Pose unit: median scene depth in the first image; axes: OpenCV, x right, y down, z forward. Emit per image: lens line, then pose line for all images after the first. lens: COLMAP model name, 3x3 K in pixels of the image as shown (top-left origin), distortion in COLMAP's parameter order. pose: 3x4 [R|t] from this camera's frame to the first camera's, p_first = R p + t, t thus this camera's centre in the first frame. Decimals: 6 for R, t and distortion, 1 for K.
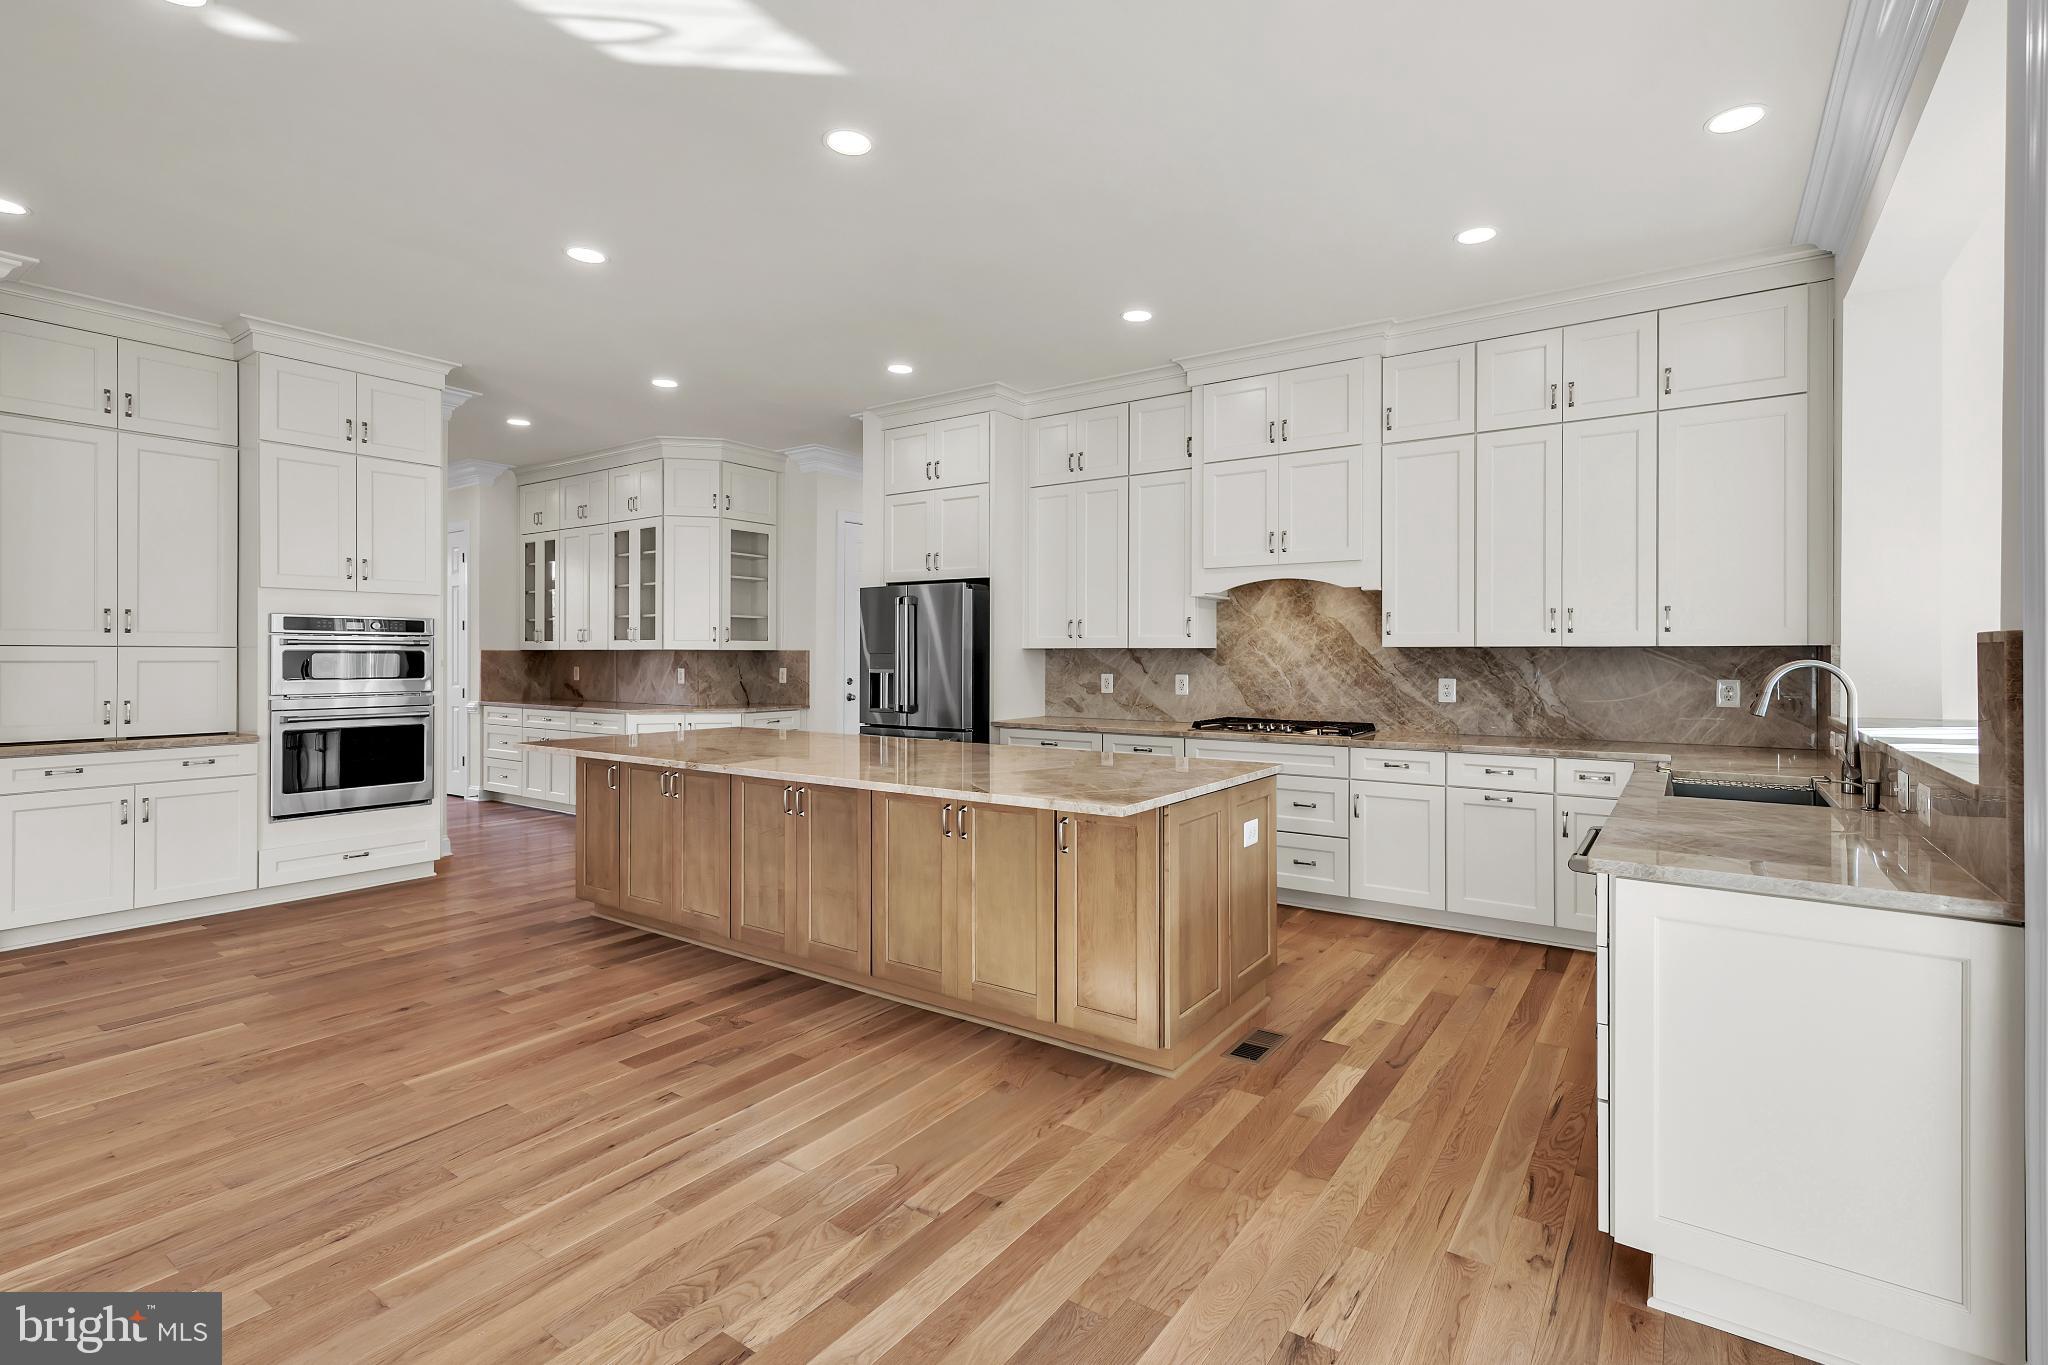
lens RADIAL K [[937.6, 0, 1074.2], [0, 937.6, 658.5], [0, 0, 1]] dist [0.012467, 0.000090]
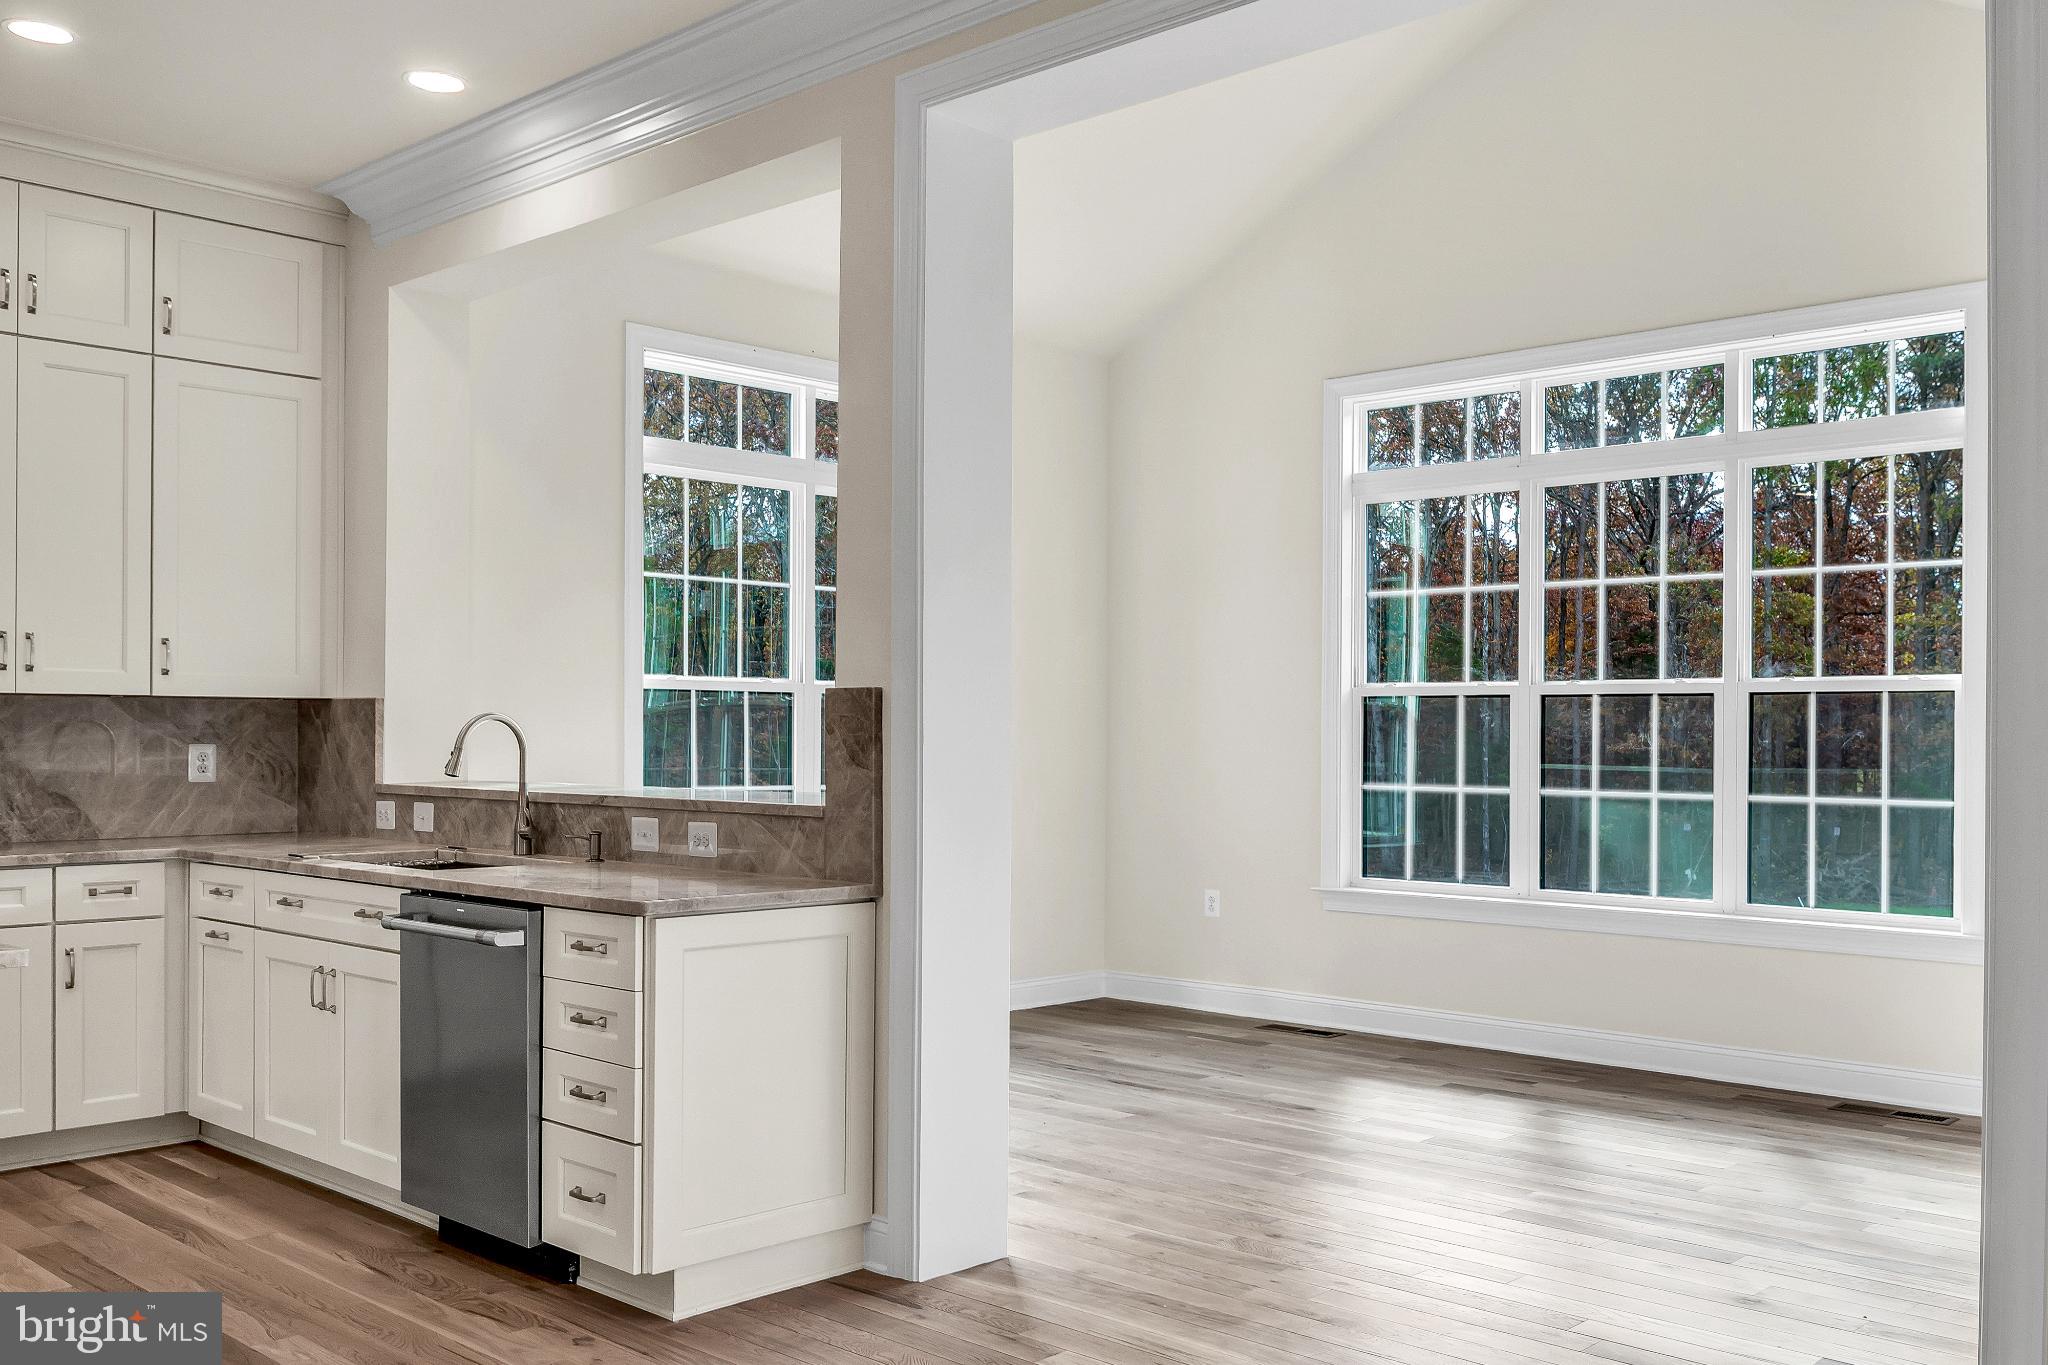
lens RADIAL K [[1942.4, 0, 1030.4], [0, 1942.4, 710.1], [0, 0, 1]] dist [0.084533, 0.000951]
pose [[0.205671, 0.011163, 0.978558, -0.635735], [-0.003918, 0.999936, -0.010583, 0.009942], [-0.978613, -0.001657, 0.205701, 0.069667]]
